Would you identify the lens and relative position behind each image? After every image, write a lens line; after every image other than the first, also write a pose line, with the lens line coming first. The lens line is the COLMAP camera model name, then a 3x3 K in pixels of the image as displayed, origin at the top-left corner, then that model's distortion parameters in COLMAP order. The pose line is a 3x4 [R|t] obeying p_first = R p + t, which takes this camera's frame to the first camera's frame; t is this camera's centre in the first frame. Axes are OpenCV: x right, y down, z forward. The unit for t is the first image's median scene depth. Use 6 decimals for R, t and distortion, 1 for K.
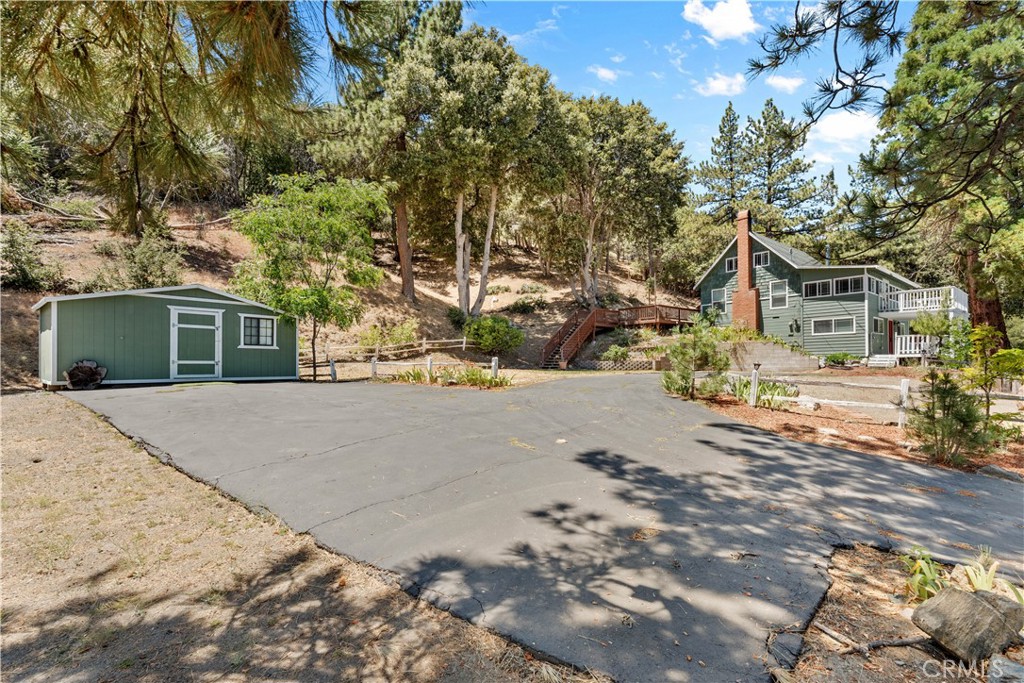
lens RADIAL K [[473.4, 0, 512.9], [0, 473.4, 348.9], [0, 0, 1]] dist [-0.001075, -0.000581]
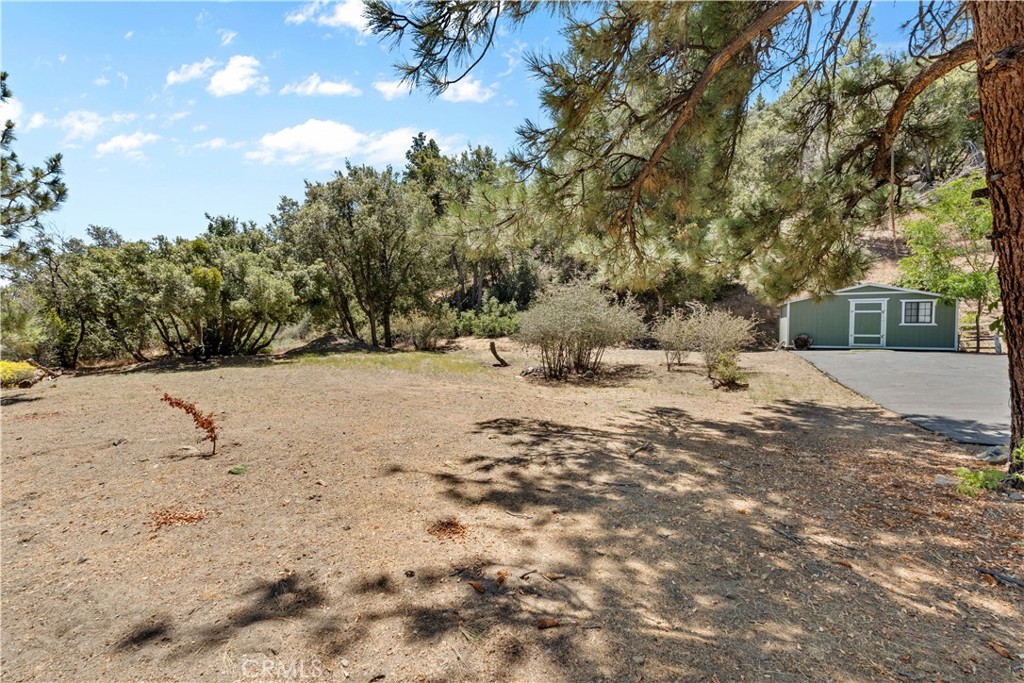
lens RADIAL K [[473.4, 0, 512.9], [0, 473.4, 348.9], [0, 0, 1]] dist [-0.001075, -0.000581]
pose [[0.290280, 0.039113, -0.956142, 0.400402], [0.023257, 0.998581, 0.047910, -0.025327], [0.956659, -0.036144, 0.288958, -0.460971]]
